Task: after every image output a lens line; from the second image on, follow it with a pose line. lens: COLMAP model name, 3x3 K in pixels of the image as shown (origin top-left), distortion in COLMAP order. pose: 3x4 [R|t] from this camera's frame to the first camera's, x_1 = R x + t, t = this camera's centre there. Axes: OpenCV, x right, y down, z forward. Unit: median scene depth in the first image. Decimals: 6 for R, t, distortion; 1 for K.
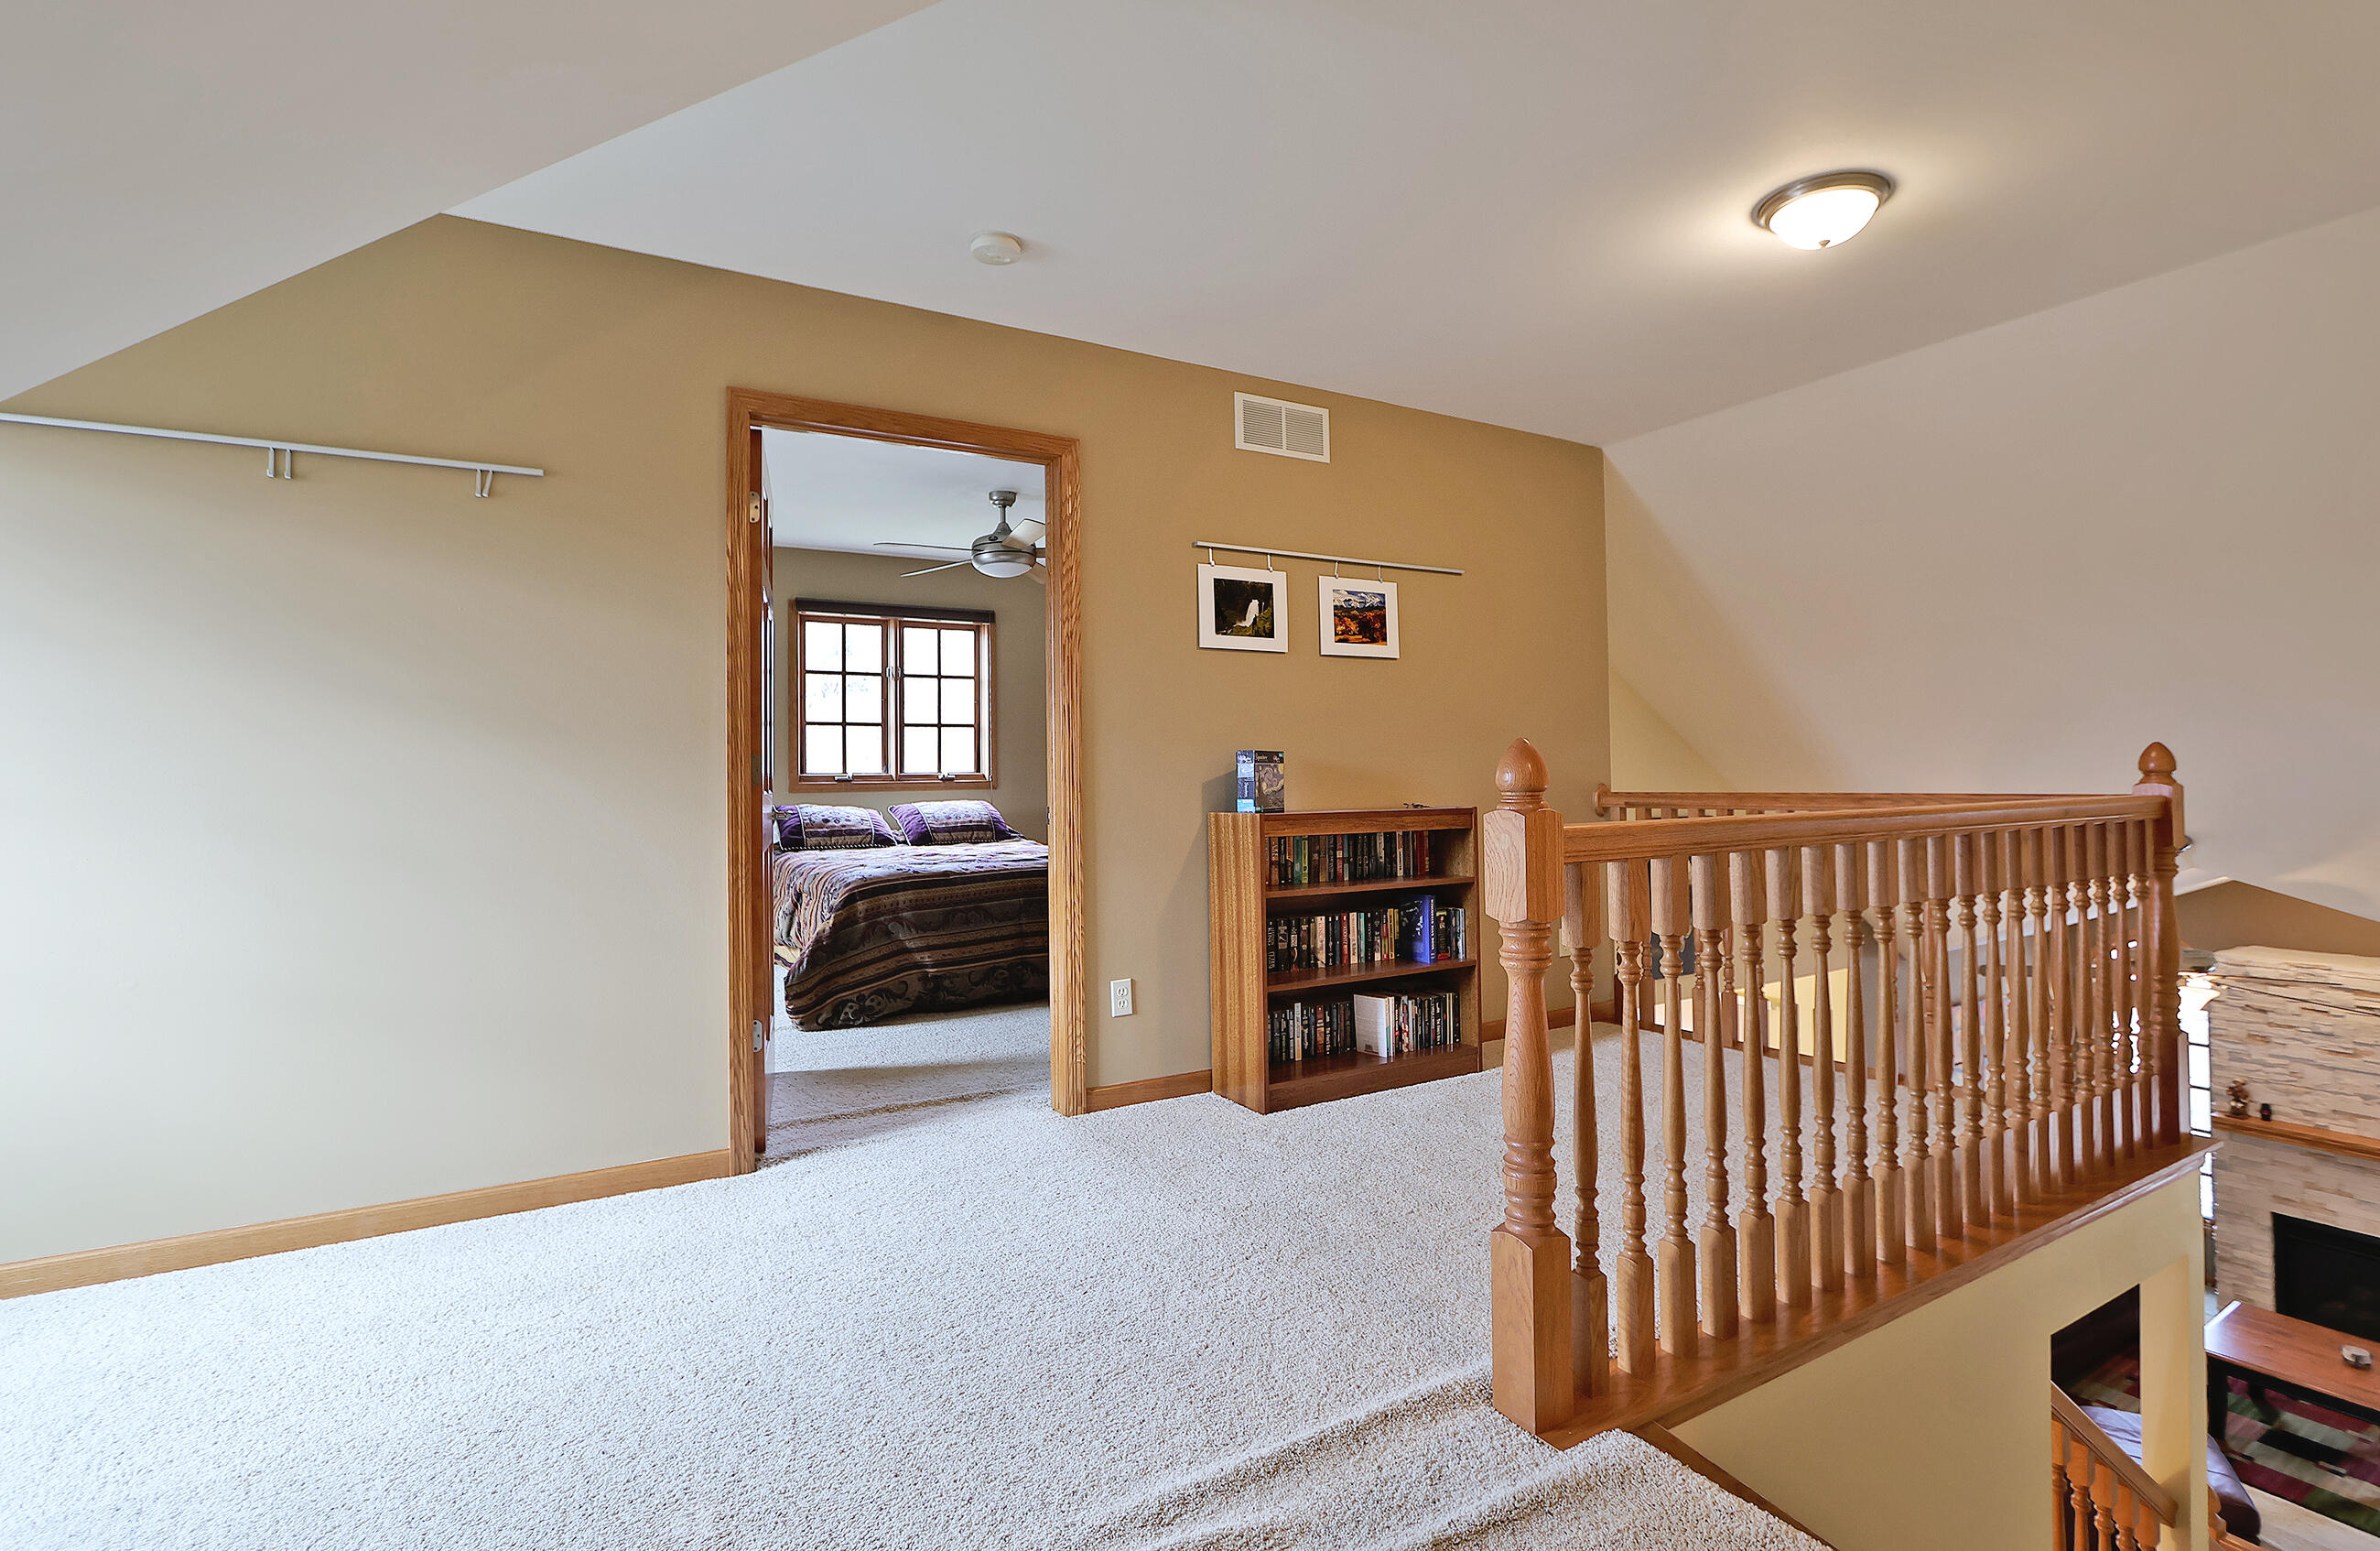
lens RADIAL K [[1108.7, 0, 1184.6], [0, 1108.7, 764.1], [0, 0, 1]] dist [0.000588, -0.001059]
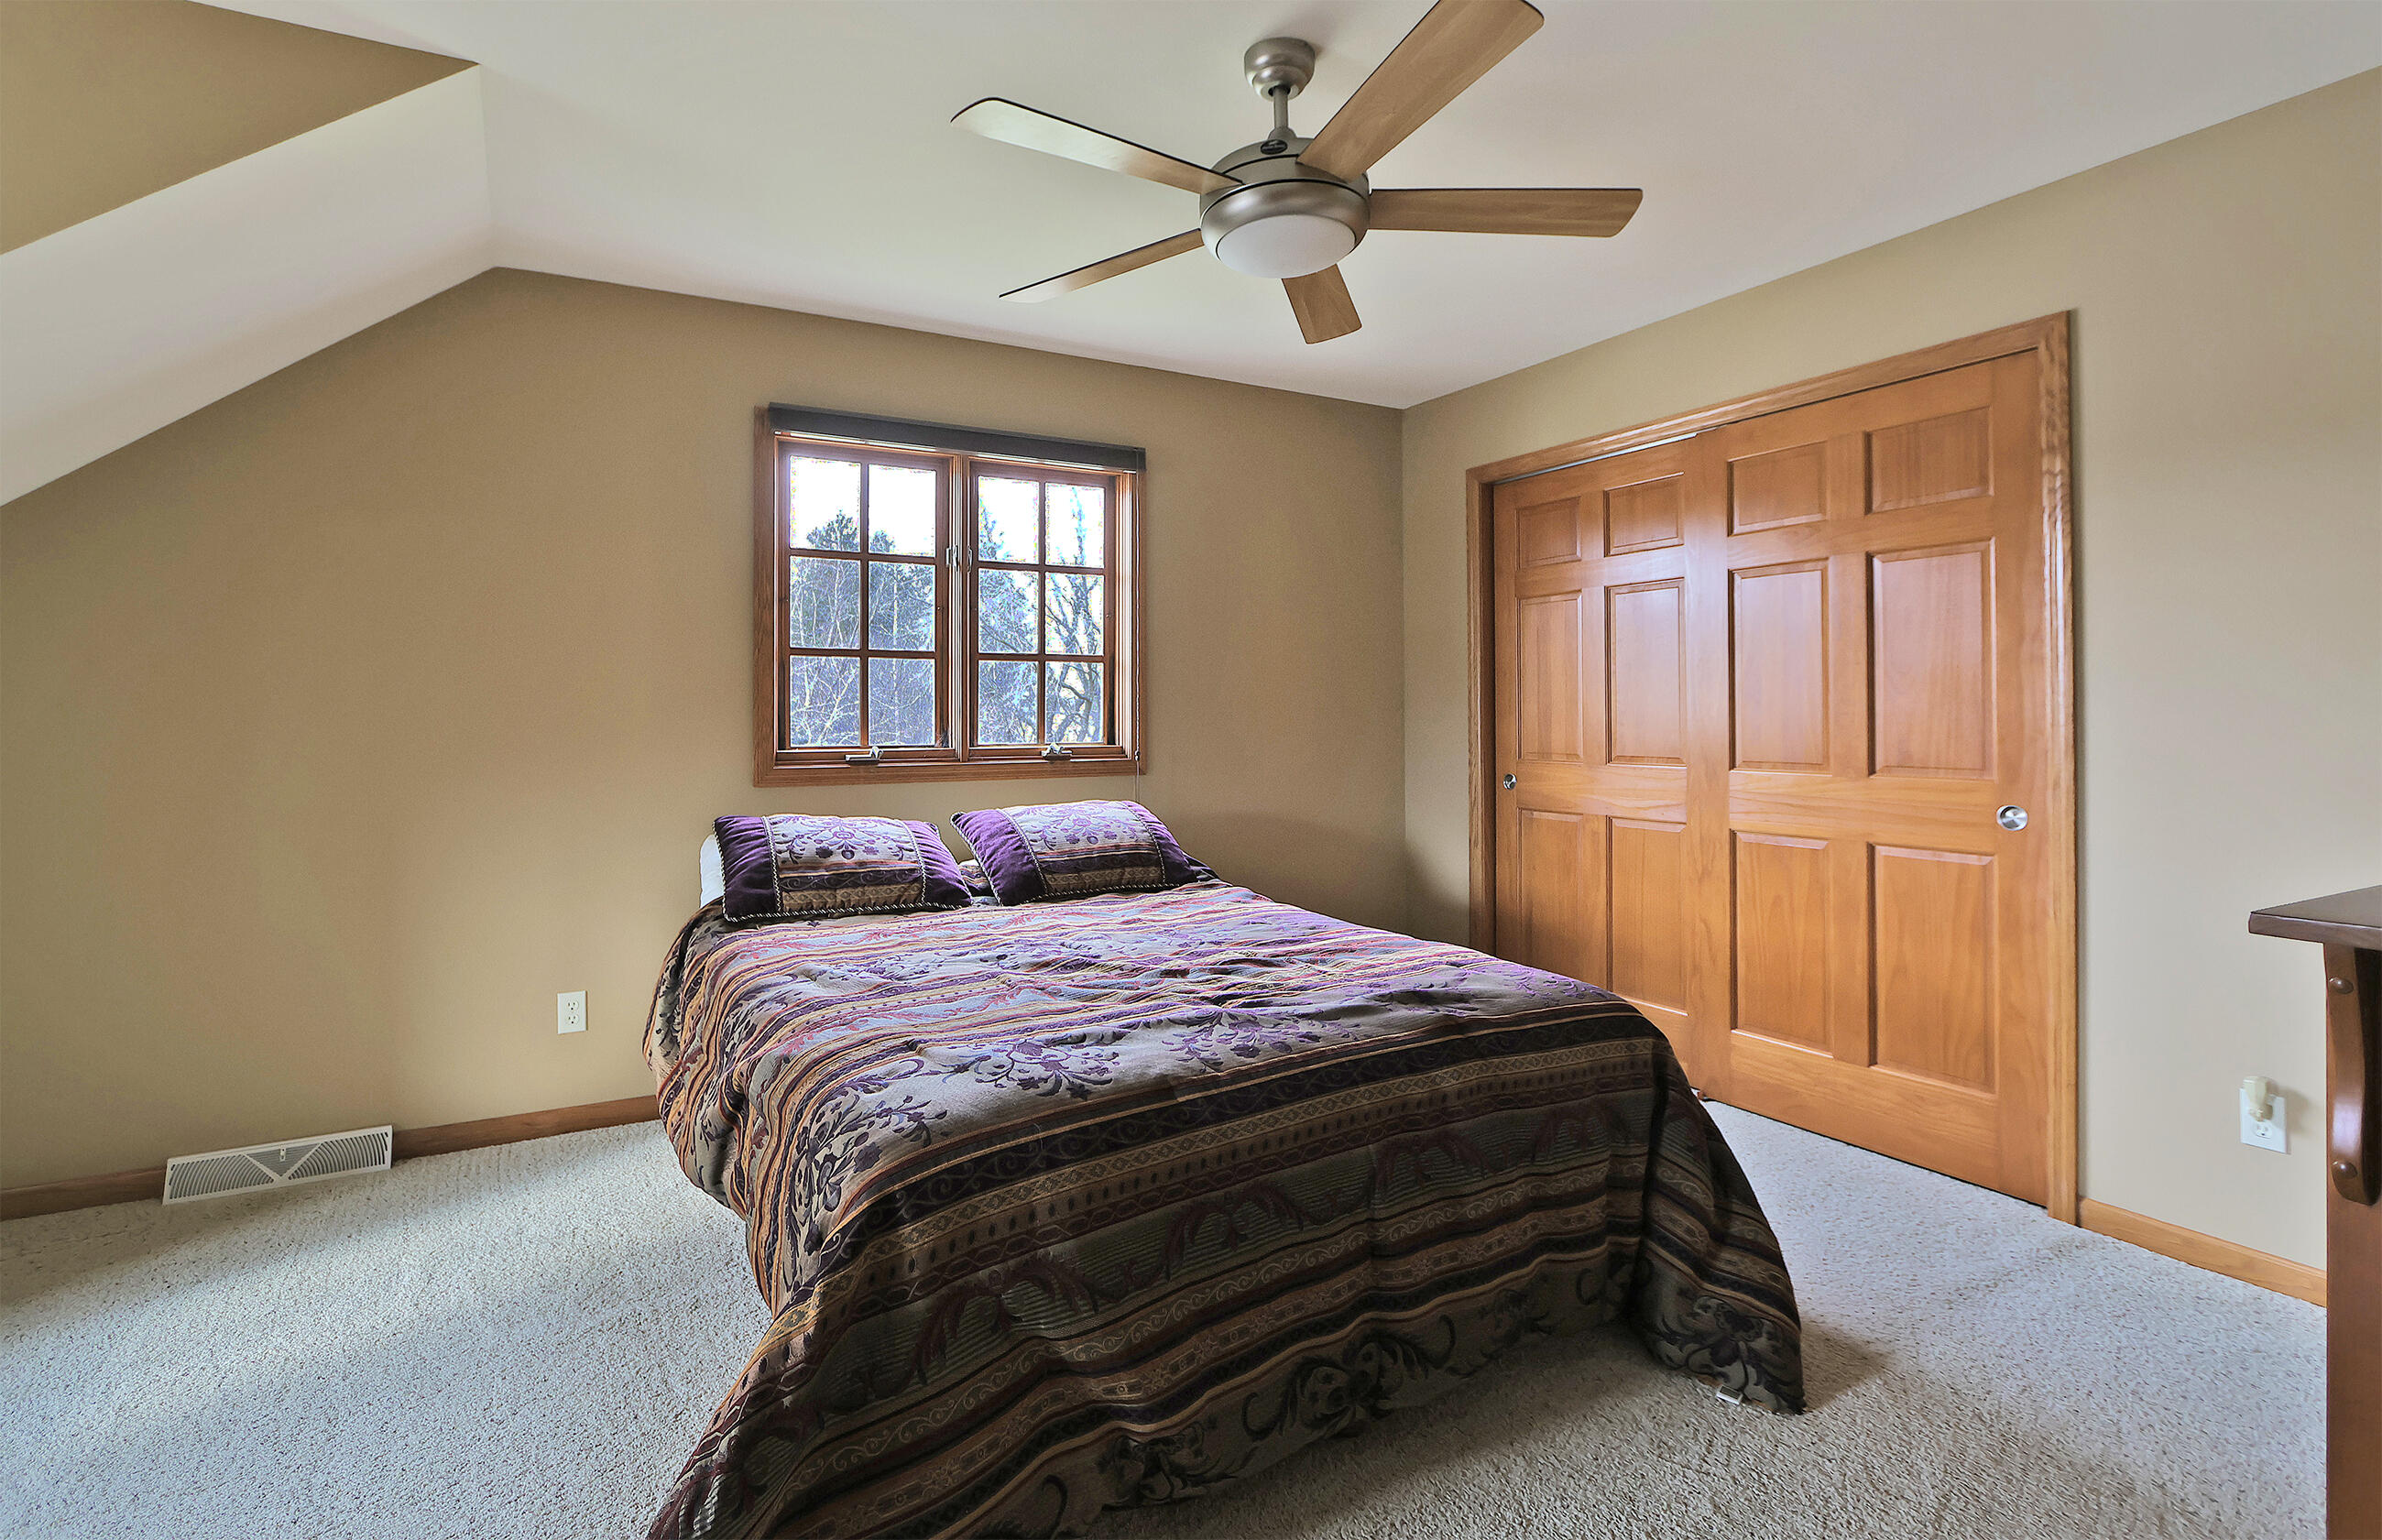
lens RADIAL K [[1109.5, 0, 1249.5], [0, 1109.5, 710.1], [0, 0, 1]] dist [0.000588, -0.001059]
pose [[0.999390, 0.005940, 0.034418, -0.153092], [-0.006081, 0.999974, 0.004002, -0.013287], [-0.034393, -0.004209, 0.999400, 0.502172]]
